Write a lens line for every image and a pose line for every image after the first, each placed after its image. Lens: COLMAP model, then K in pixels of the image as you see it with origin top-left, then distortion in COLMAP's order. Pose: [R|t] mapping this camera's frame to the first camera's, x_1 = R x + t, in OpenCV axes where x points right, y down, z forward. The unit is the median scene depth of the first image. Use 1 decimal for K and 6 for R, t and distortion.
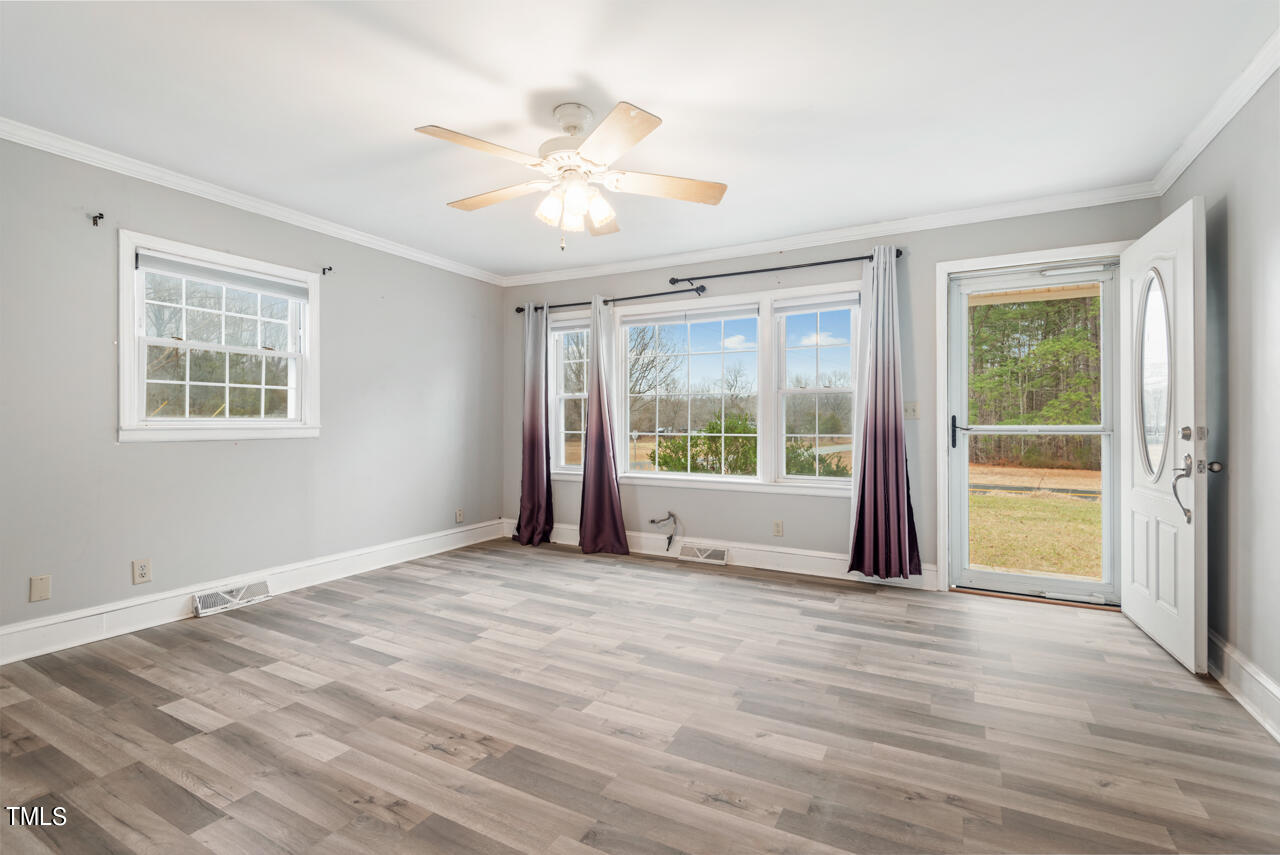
lens RADIAL K [[582.7, 0, 623.3], [0, 582.7, 411.5], [0, 0, 1]] dist [0.013375, -0.007951]
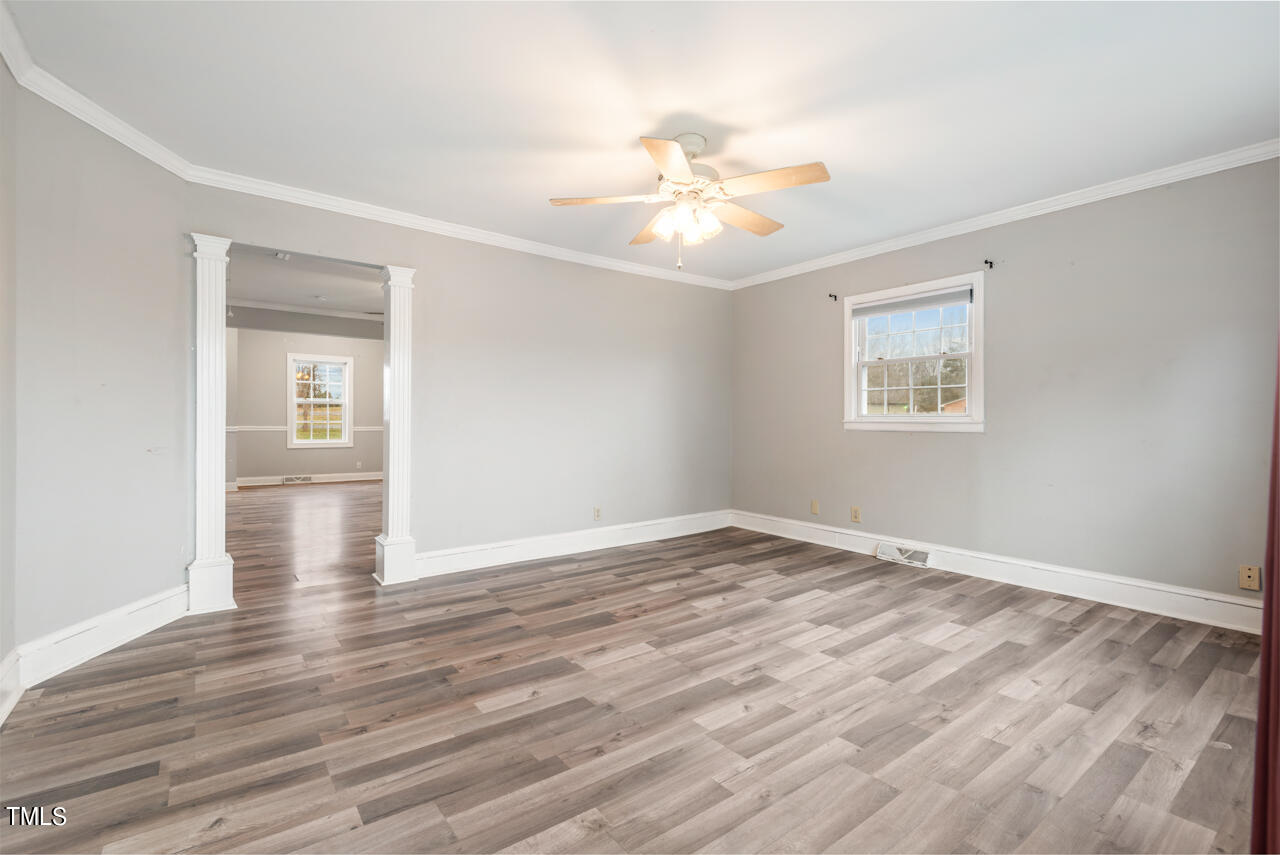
lens RADIAL K [[582.7, 0, 662.2], [0, 582.7, 411.3], [0, 0, 1]] dist [0.013375, -0.007951]
pose [[-0.371934, -0.013676, -0.928159, 0.922340], [0.003839, 0.999860, -0.016270, 0.032899], [0.928251, -0.009614, -0.371829, 1.286028]]
